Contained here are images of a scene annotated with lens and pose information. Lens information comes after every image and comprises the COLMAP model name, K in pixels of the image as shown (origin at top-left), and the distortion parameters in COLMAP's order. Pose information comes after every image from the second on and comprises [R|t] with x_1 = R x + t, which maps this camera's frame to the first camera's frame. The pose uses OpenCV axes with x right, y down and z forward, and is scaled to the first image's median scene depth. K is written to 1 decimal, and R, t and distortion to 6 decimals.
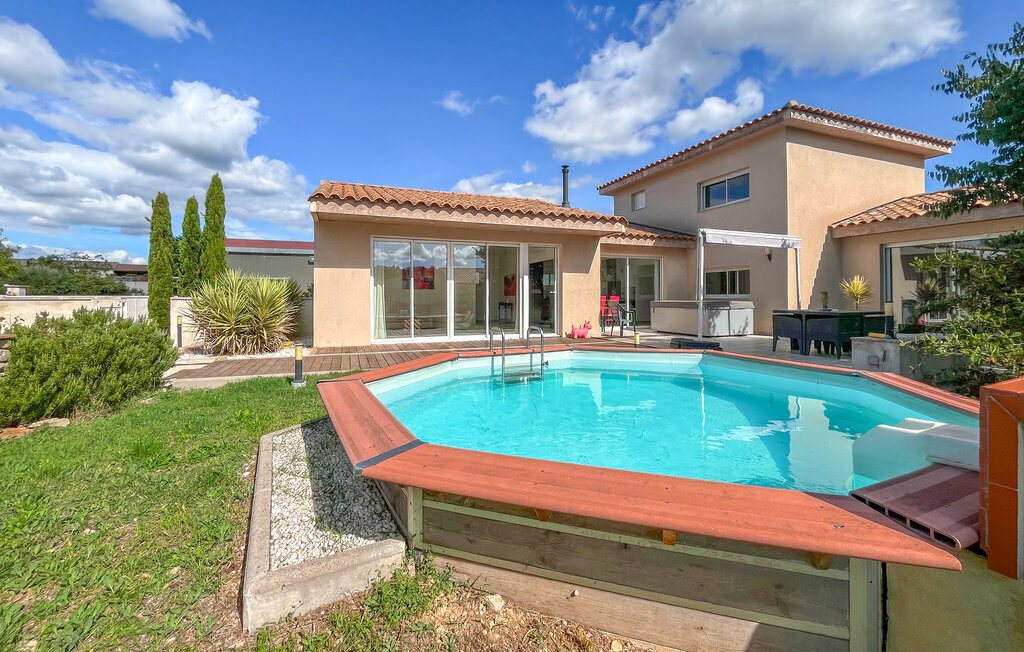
lens RADIAL K [[419.8, 0, 513.6], [0, 419.8, 307.5], [0, 0, 1]] dist [-0.000262, -0.000053]
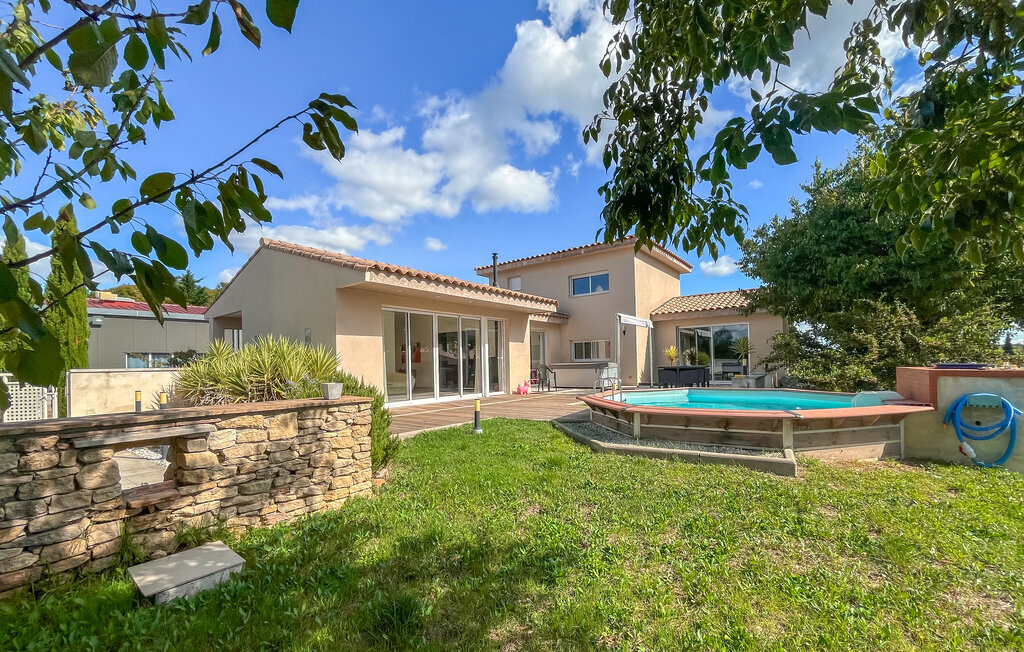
lens RADIAL K [[413.4, 0, 513.6], [0, 413.4, 369.6], [0, 0, 1]] dist [-0.000435, -0.000081]
pose [[0.853869, -0.027247, 0.519774, -0.495808], [0.035077, 0.999371, -0.005237, 0.005641], [-0.519304, 0.022704, 0.854288, -0.042118]]
